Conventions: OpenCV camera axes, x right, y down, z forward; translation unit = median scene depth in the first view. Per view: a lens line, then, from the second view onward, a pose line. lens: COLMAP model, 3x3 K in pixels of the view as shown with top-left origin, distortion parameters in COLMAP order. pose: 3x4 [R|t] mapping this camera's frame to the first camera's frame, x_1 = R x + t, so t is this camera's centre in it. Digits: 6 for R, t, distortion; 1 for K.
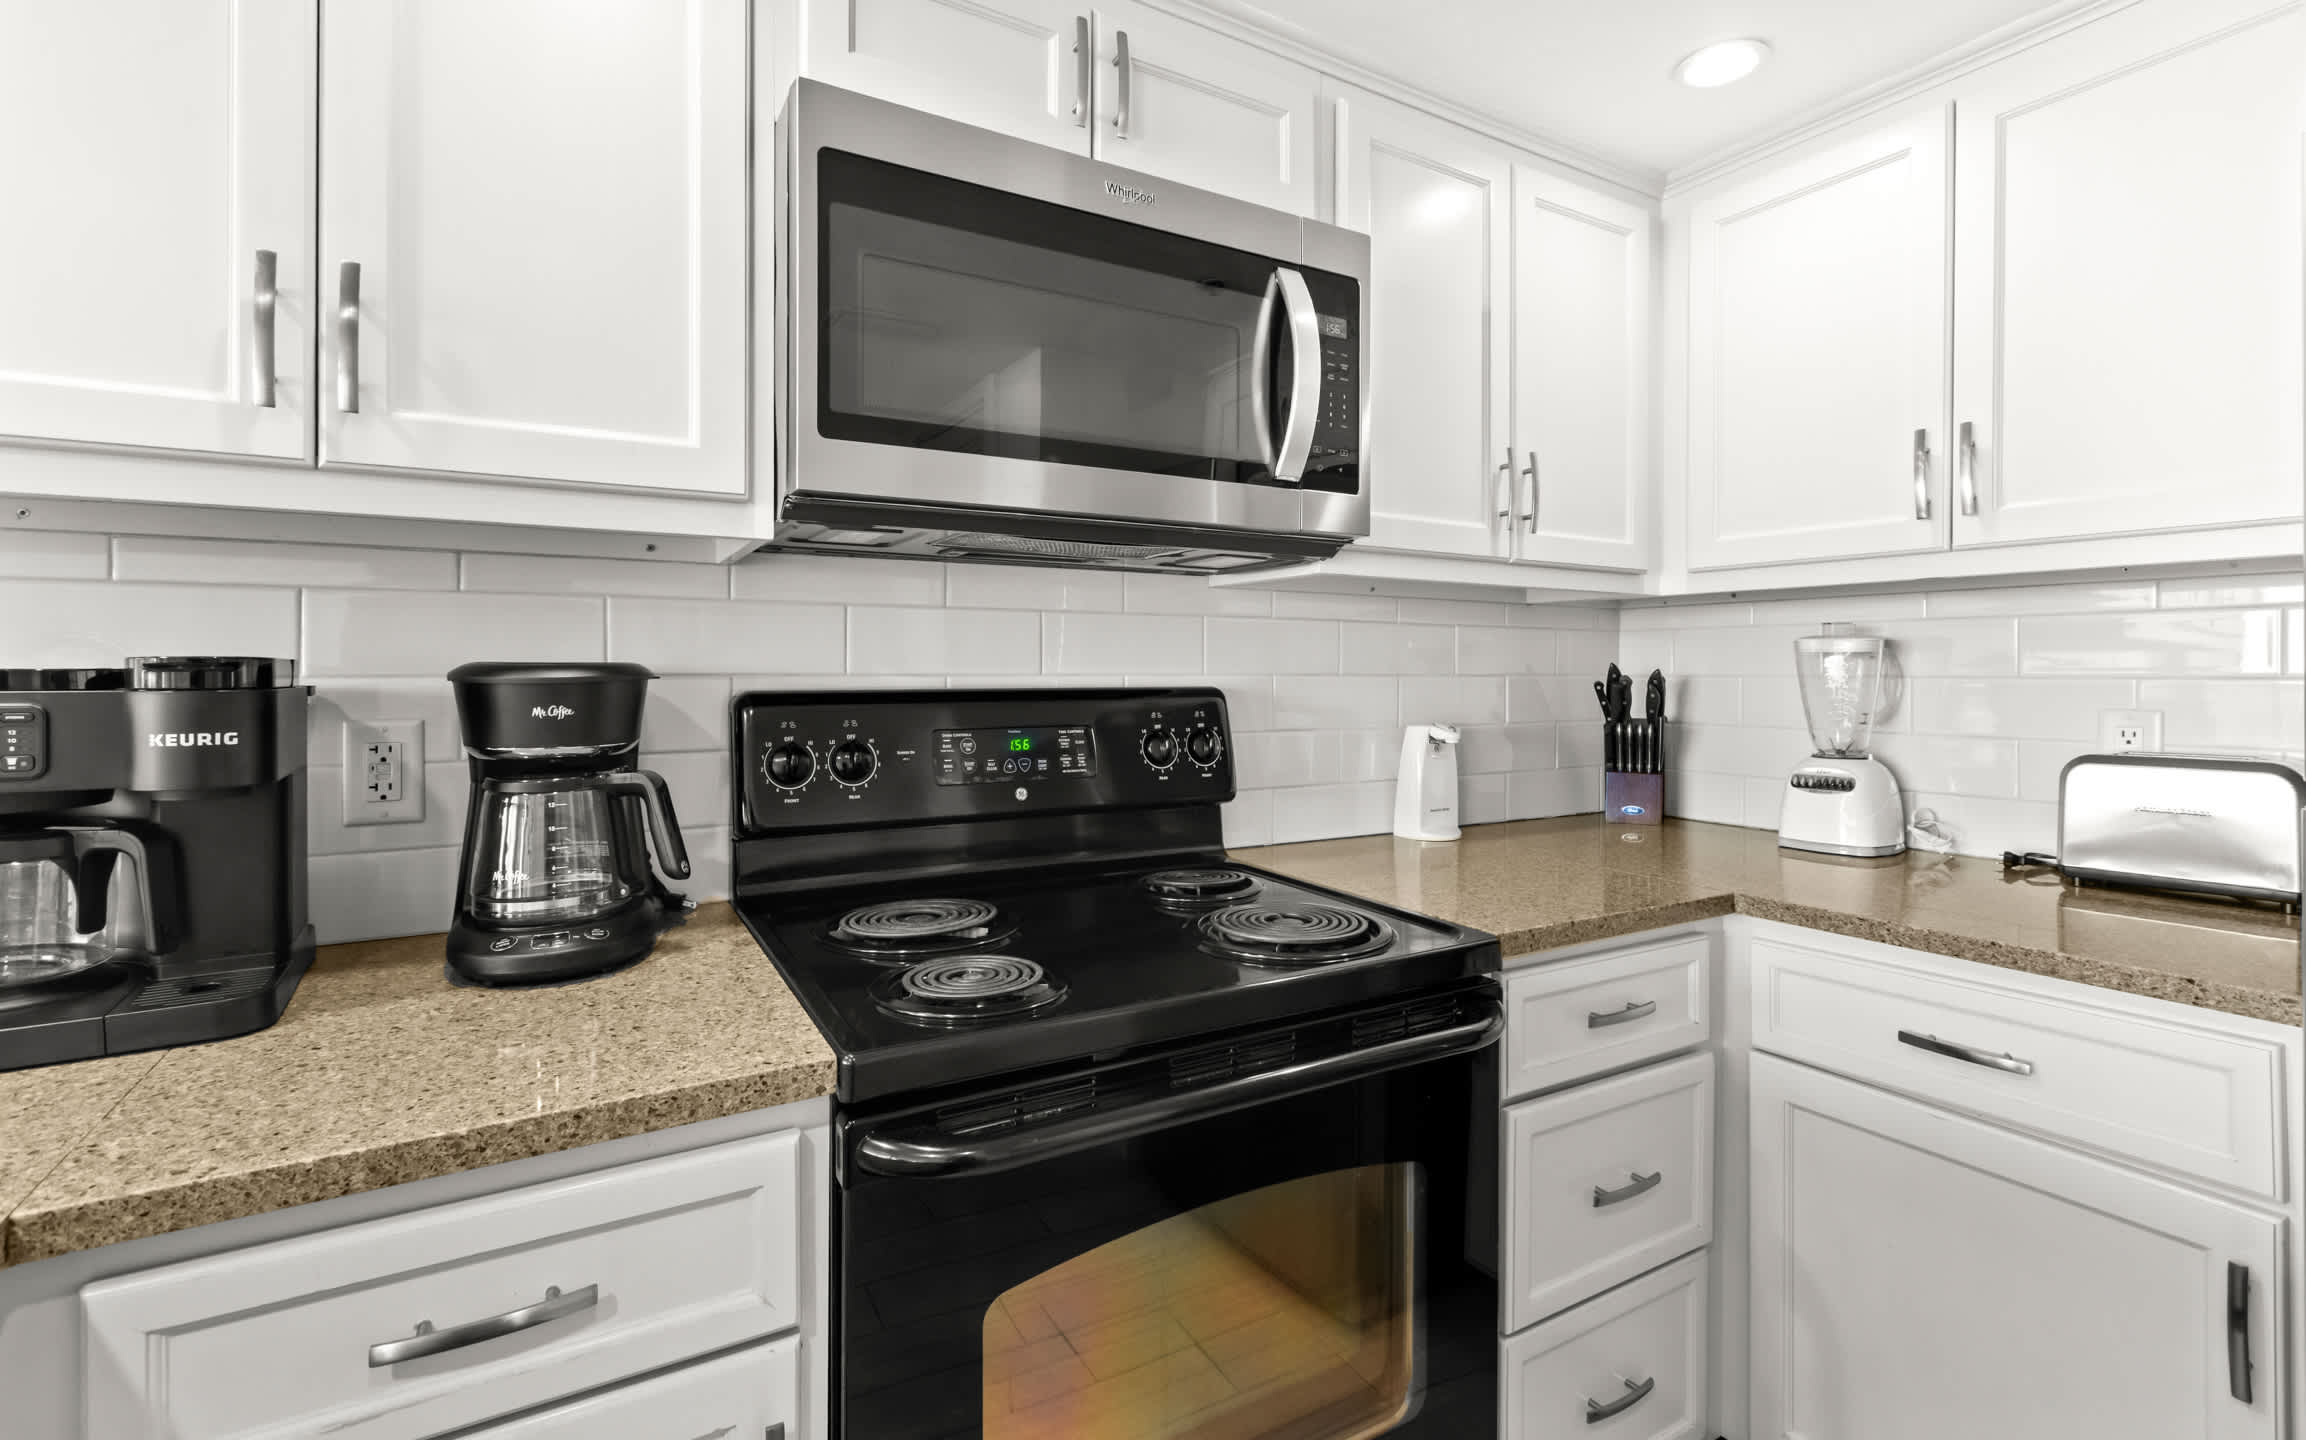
lens RADIAL K [[1031.0, 0, 1116.3], [0, 1031.0, 673.6], [0, 0, 1]] dist [0.005529, -0.001972]
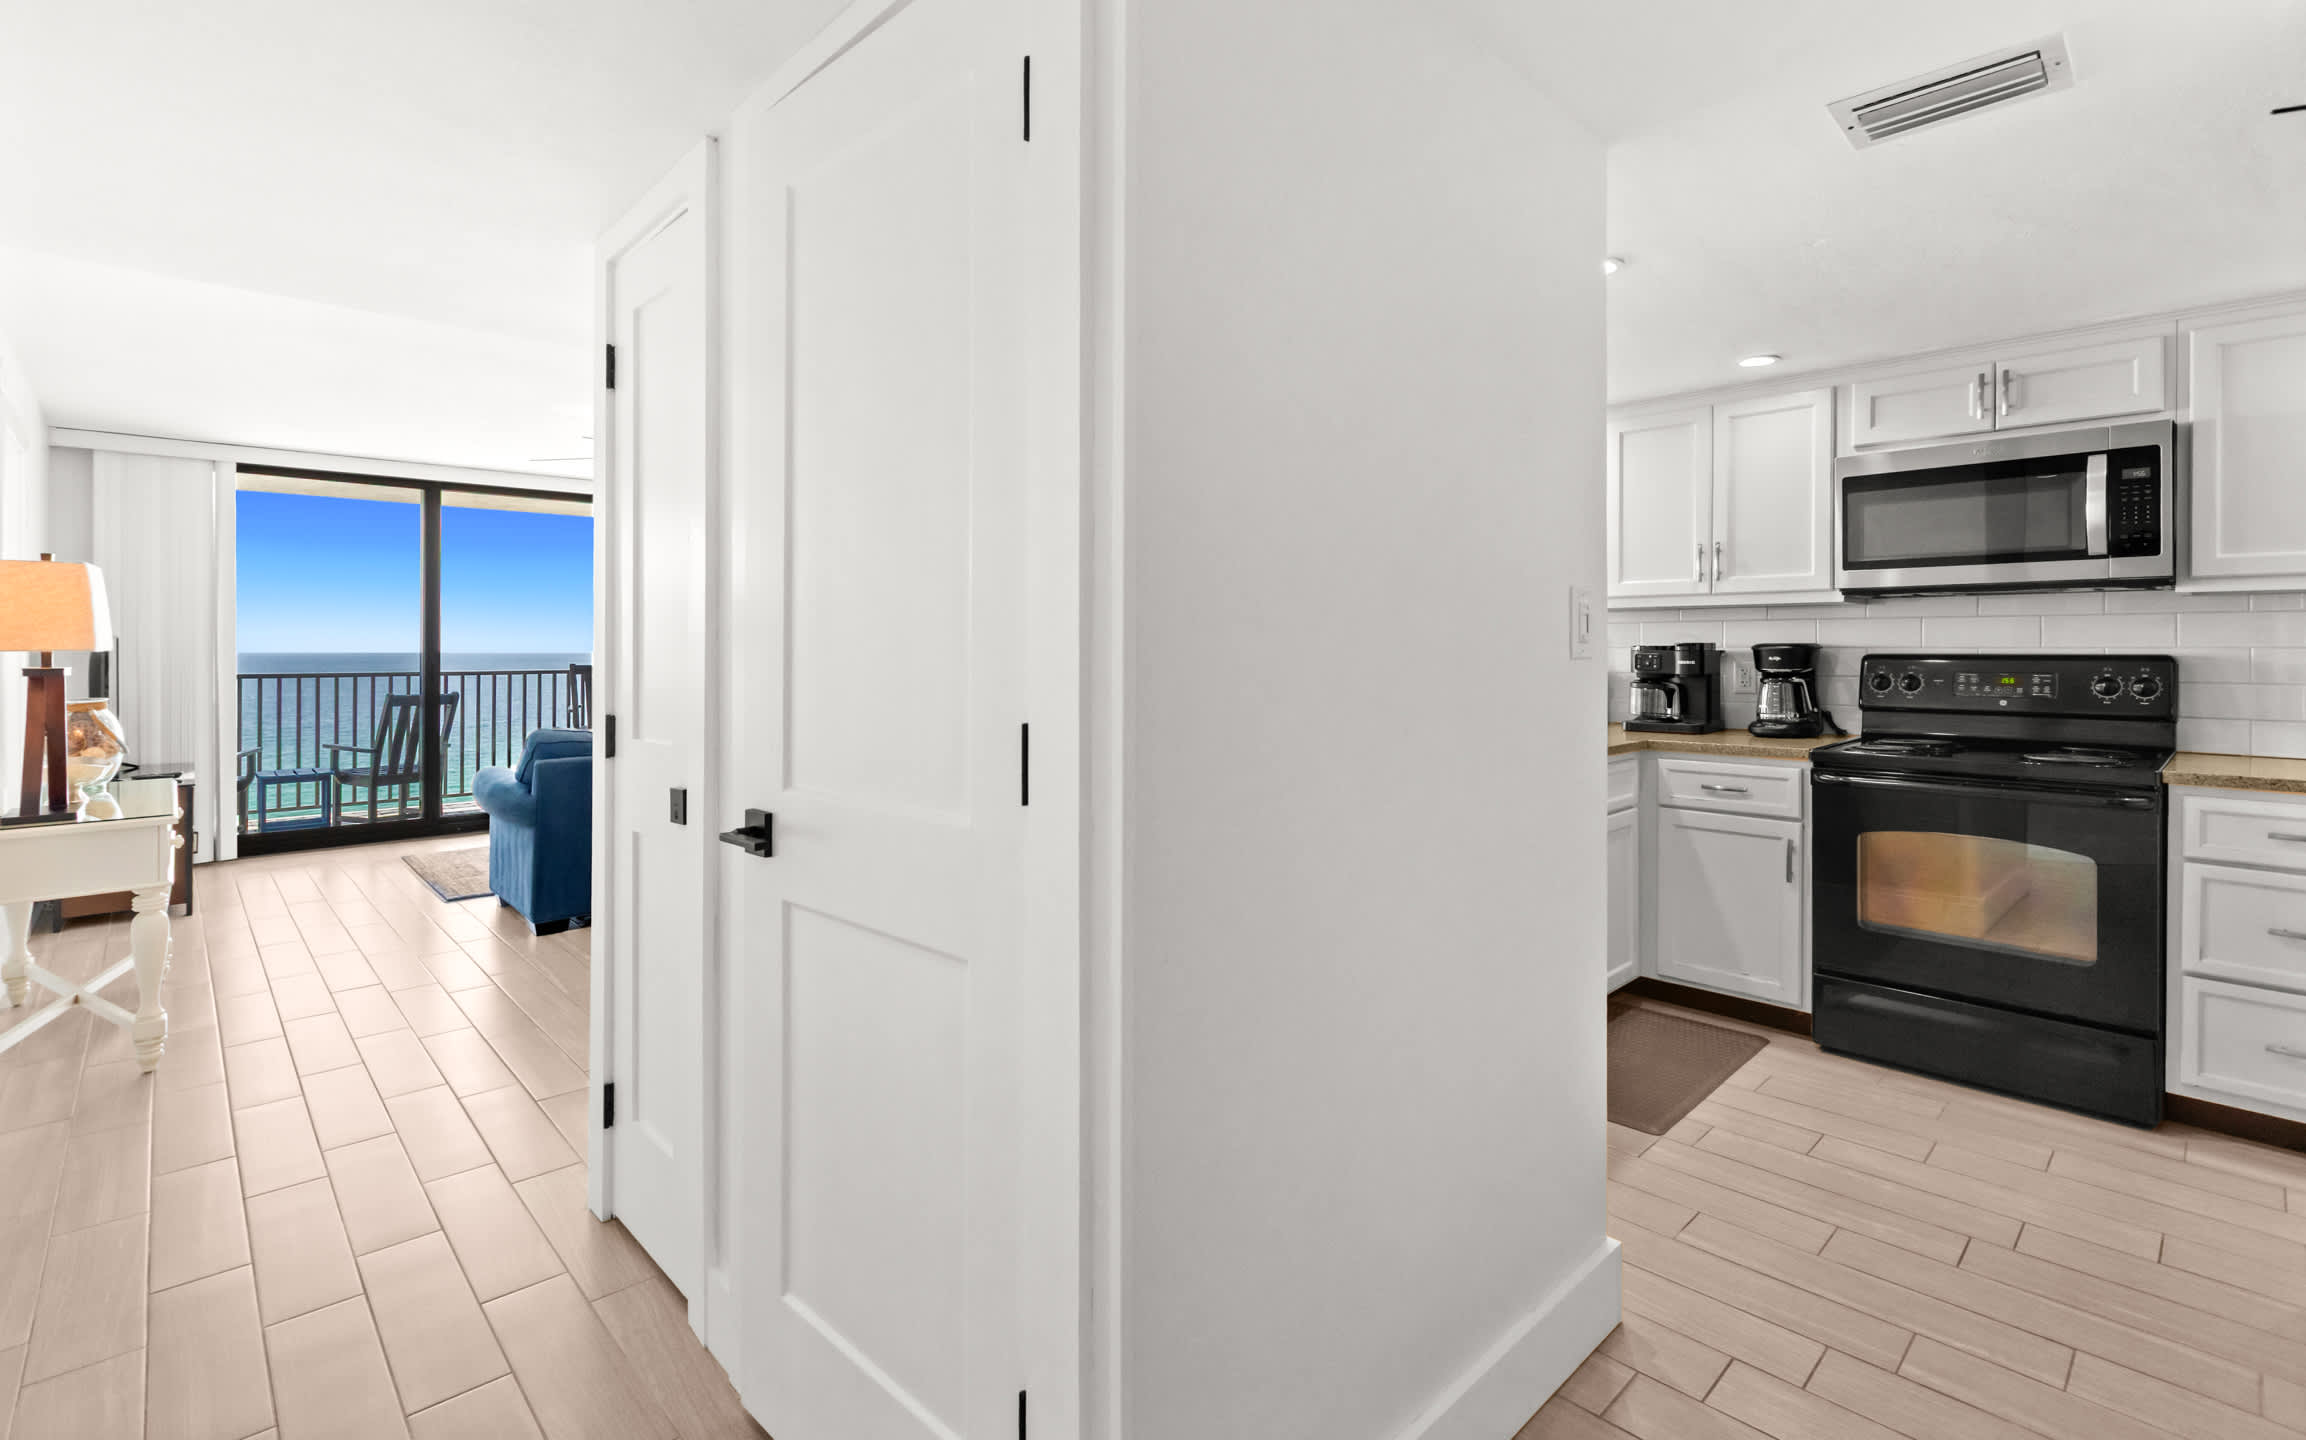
lens RADIAL K [[1031.0, 0, 1169.4], [0, 1031.0, 638.2], [0, 0, 1]] dist [0.005529, -0.001972]
pose [[0.234096, -0.005701, -0.972197, 1.636590], [-0.000114, 0.999983, -0.005892, -0.006334], [0.972213, 0.001490, 0.234092, -1.229128]]
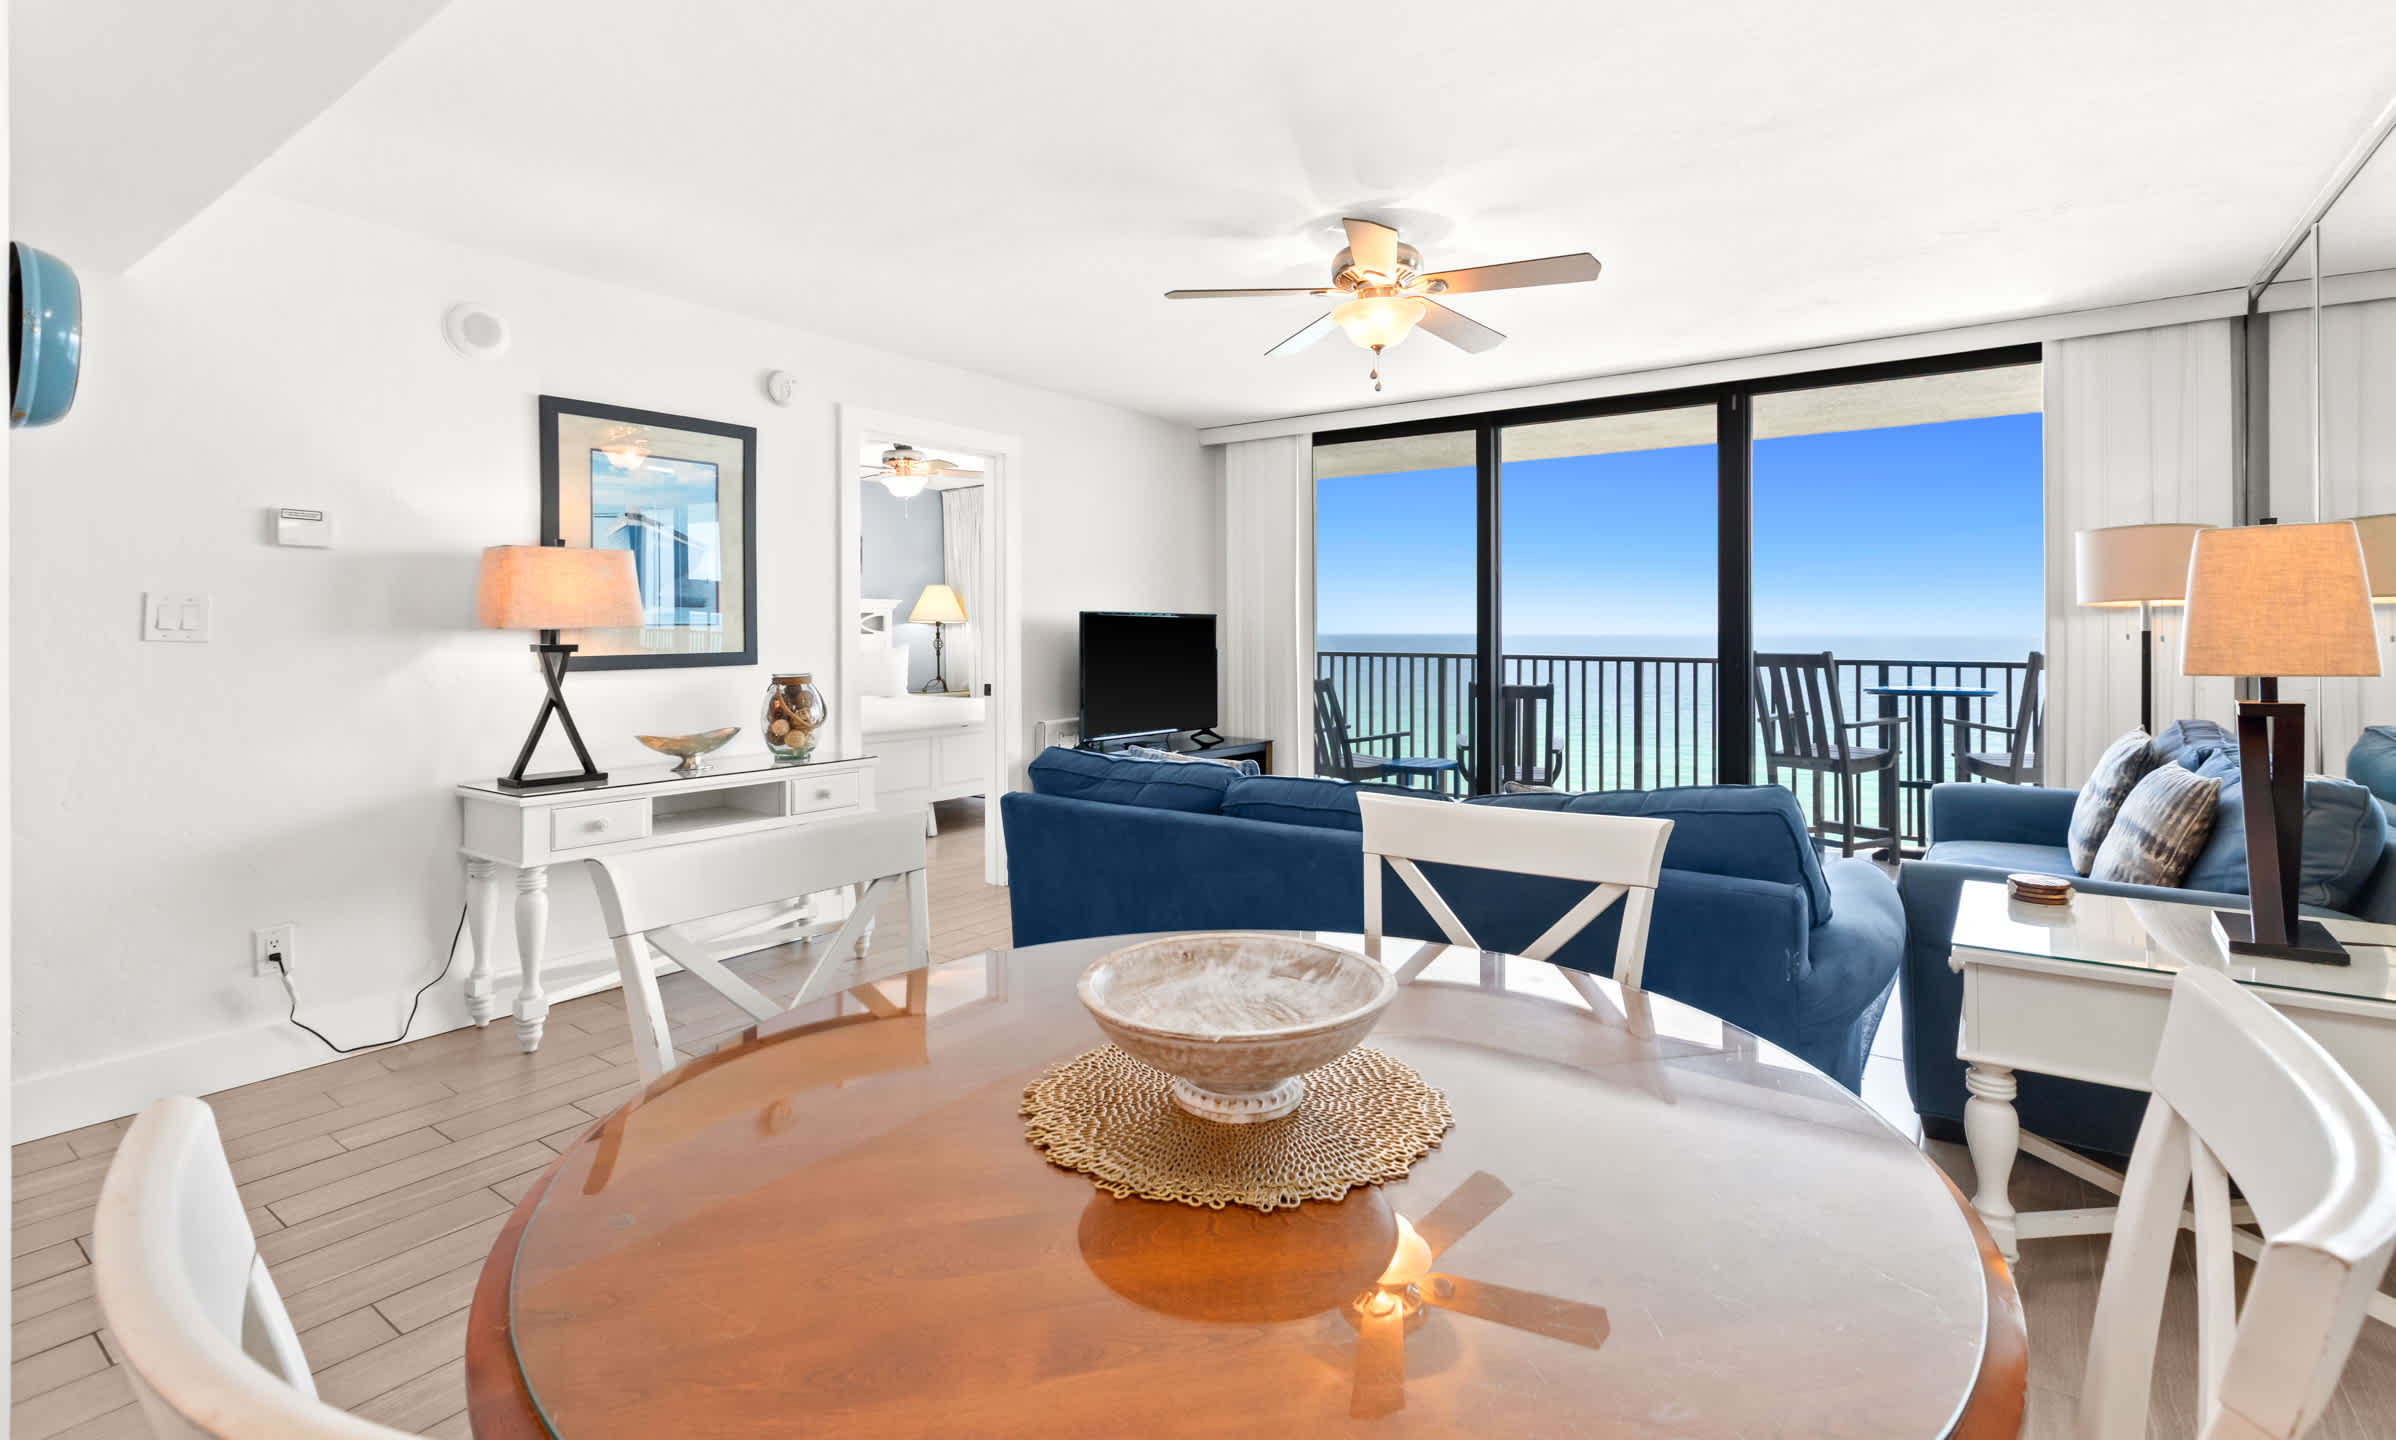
lens RADIAL K [[1081.8, 0, 1192.5], [0, 1081.8, 627.8], [0, 0, 1]] dist [0.000990, 0.000387]
pose [[-0.915770, 0.001142, -0.401702, -1.281051], [0.000459, 0.999998, 0.001797, 0.008174], [0.401704, 0.001461, -0.915769, -0.159684]]
